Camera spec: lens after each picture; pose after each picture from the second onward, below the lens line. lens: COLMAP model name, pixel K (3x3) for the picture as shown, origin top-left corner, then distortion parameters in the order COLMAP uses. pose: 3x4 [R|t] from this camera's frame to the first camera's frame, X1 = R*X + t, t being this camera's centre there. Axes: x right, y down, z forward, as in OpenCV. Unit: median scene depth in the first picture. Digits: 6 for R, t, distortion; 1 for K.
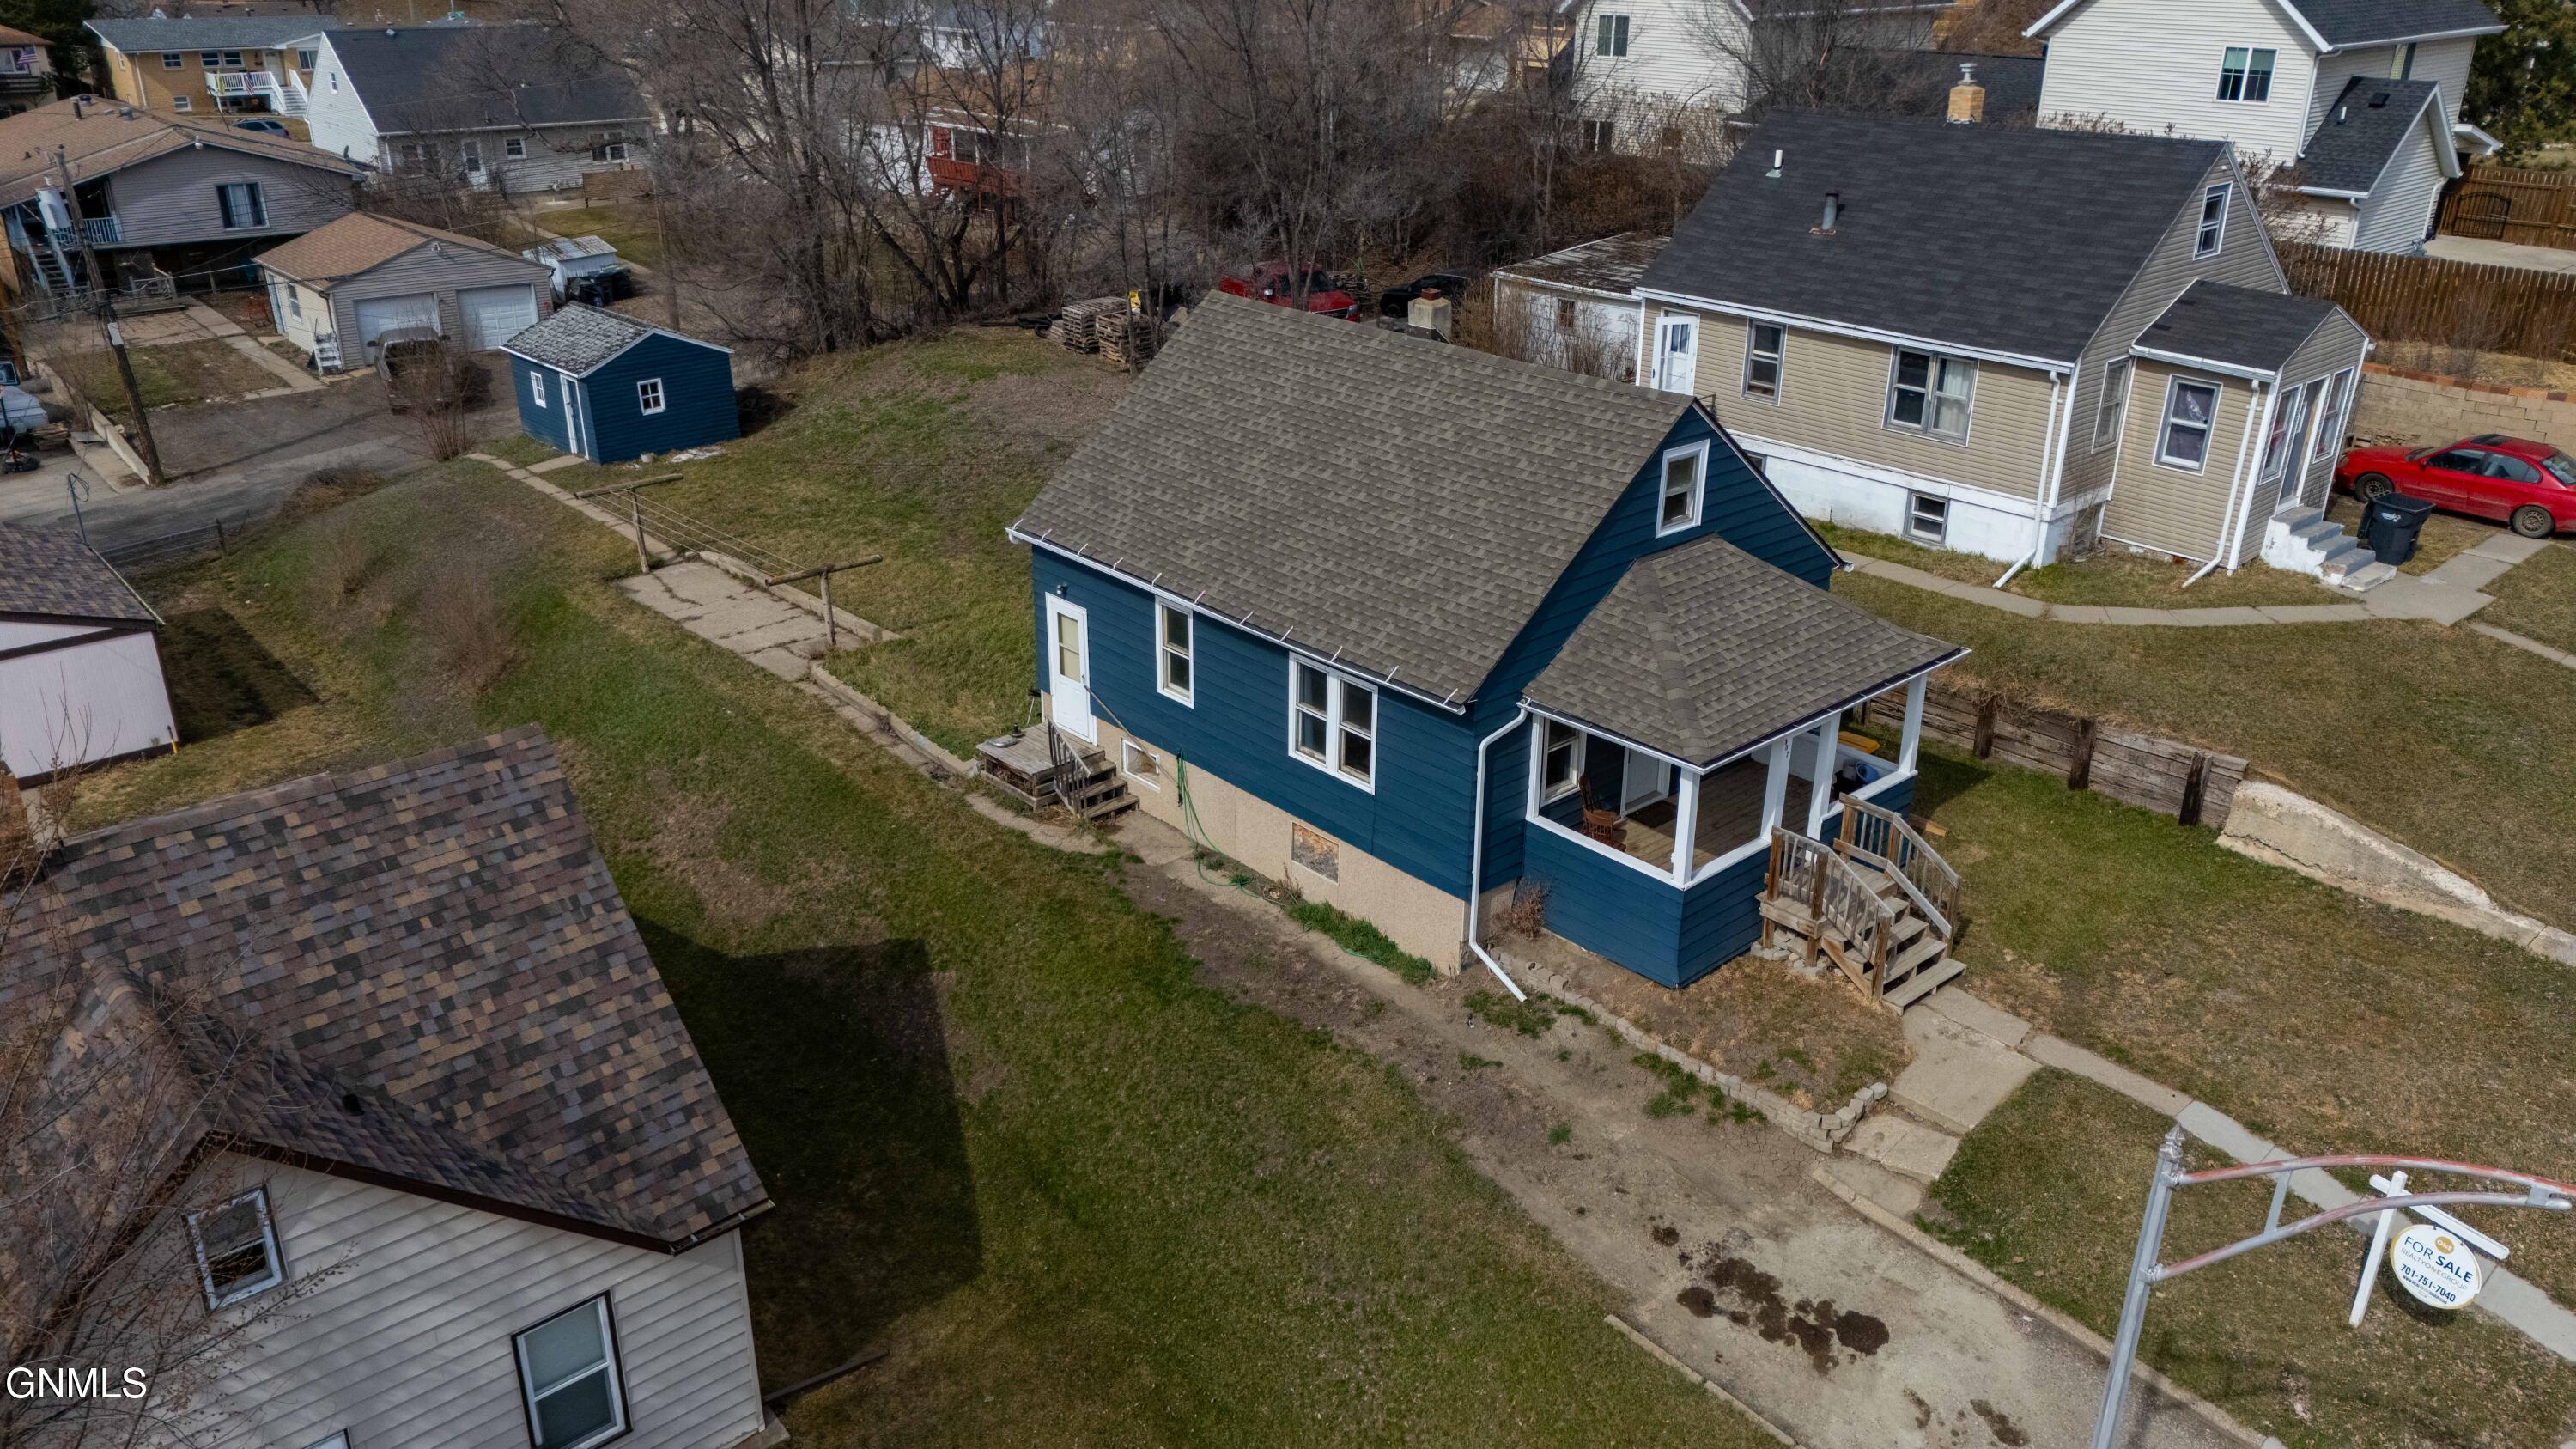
lens RADIAL K [[1876.8, 0, 1289.7], [0, 1876.8, 713.9], [0, 0, 1]] dist [0.098288, -0.116264]
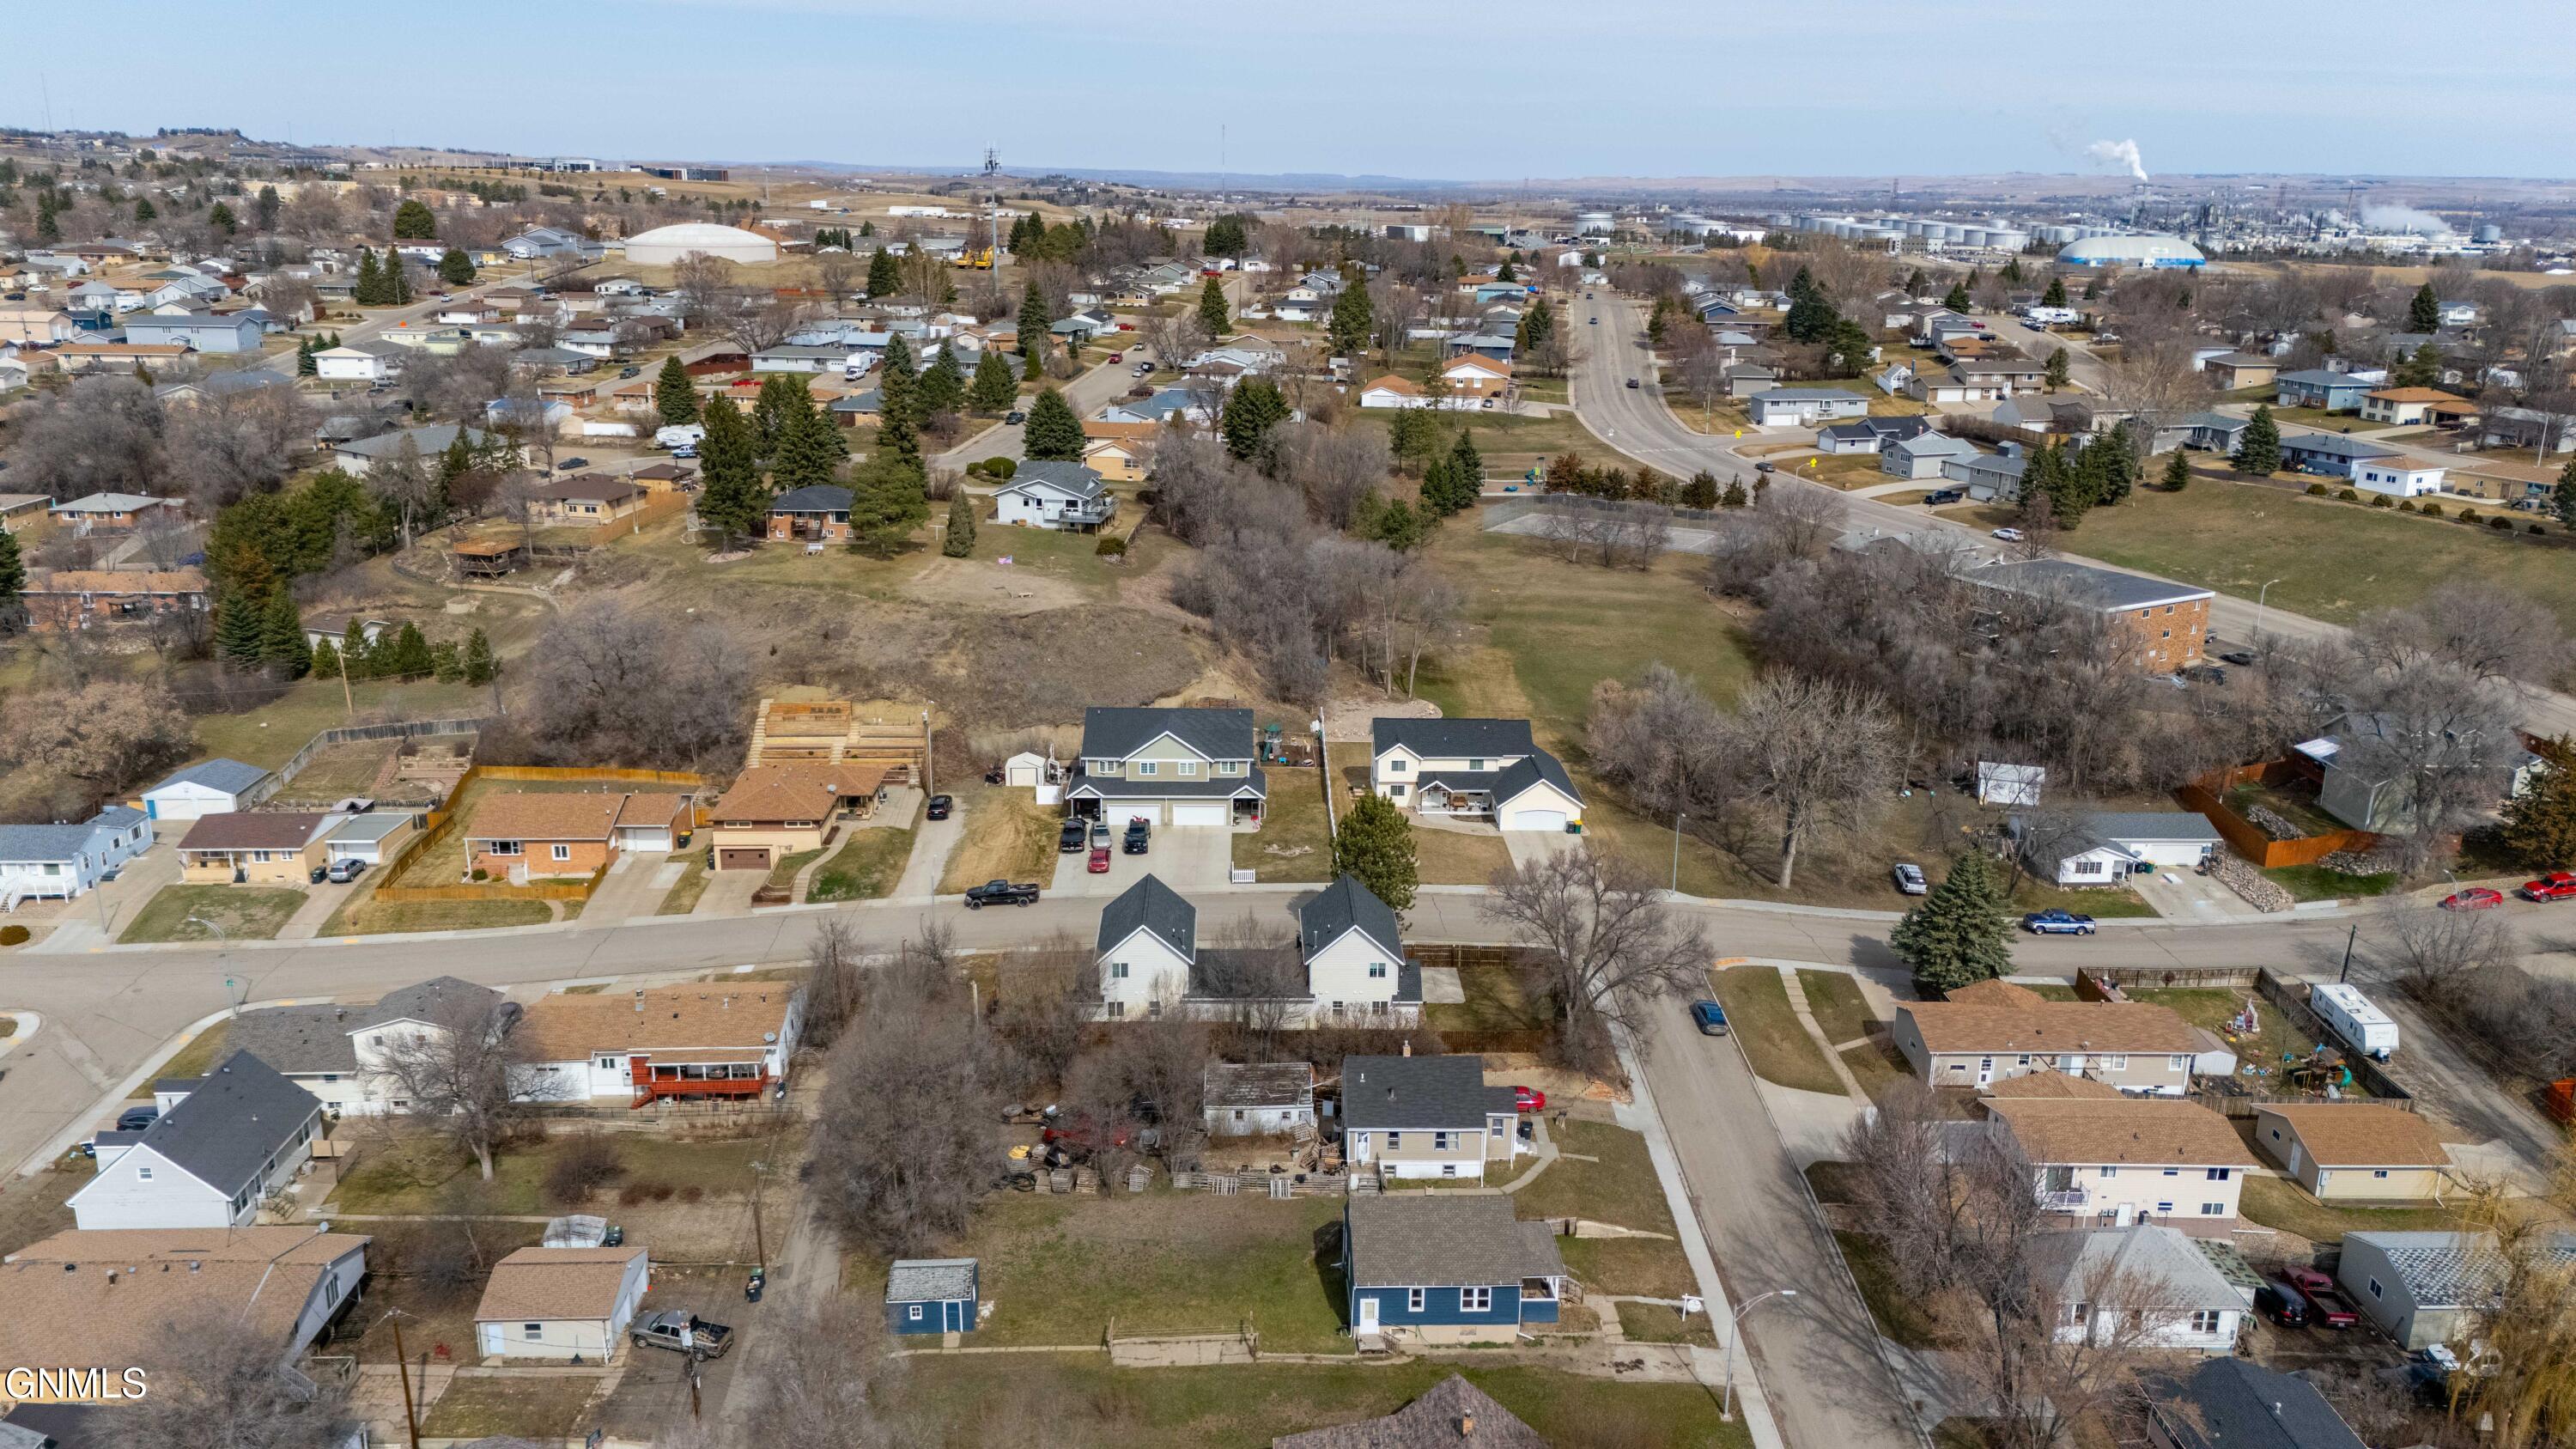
lens RADIAL K [[1918.2, 0, 1284.9], [0, 1918.2, 682.8], [0, 0, 1]] dist [0.072397, -0.064368]
pose [[0.635637, -0.204018, 0.744542, -2.791760], [0.294453, 0.955609, 0.010471, -1.299843], [-0.713627, 0.212577, 0.667494, -1.659173]]
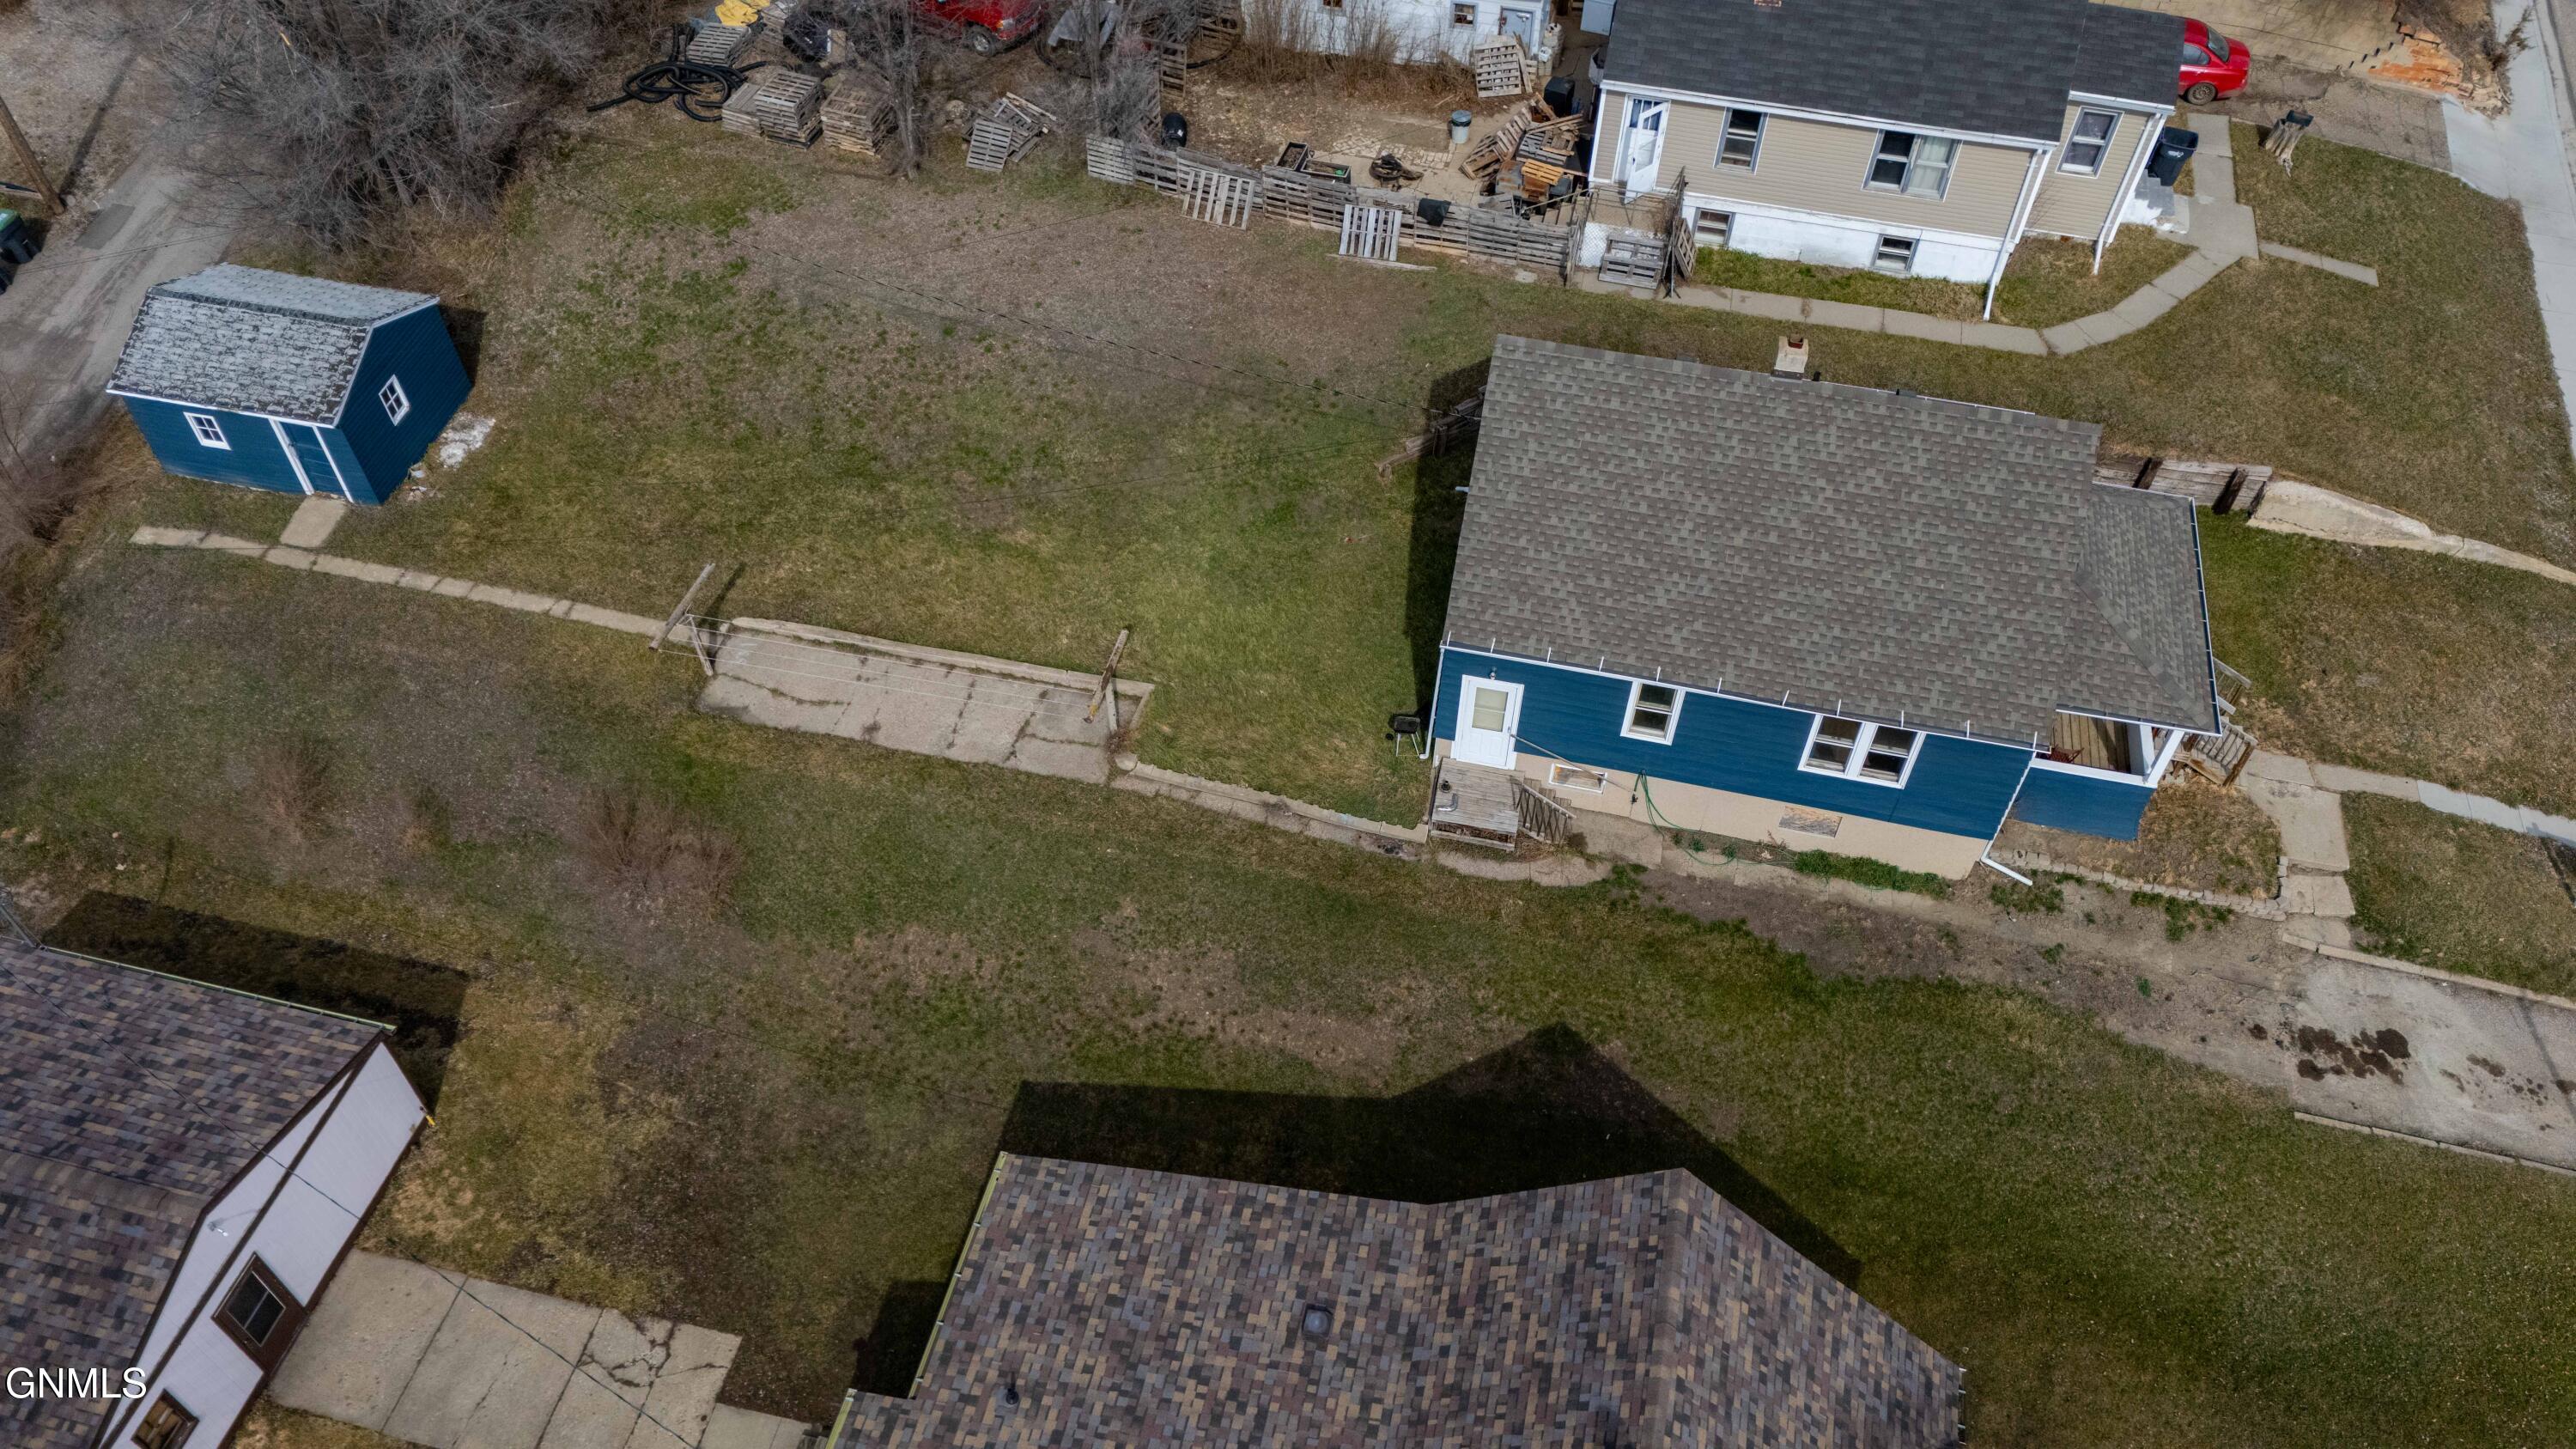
lens RADIAL K [[1878.4, 0, 1291.2], [0, 1878.4, 715.4], [0, 0, 1]] dist [0.071027, -0.057881]
pose [[0.816775, -0.427619, 0.387325, -0.646025], [0.212547, 0.847123, 0.487038, -0.598061], [-0.536379, -0.315476, 0.782798, 0.204561]]
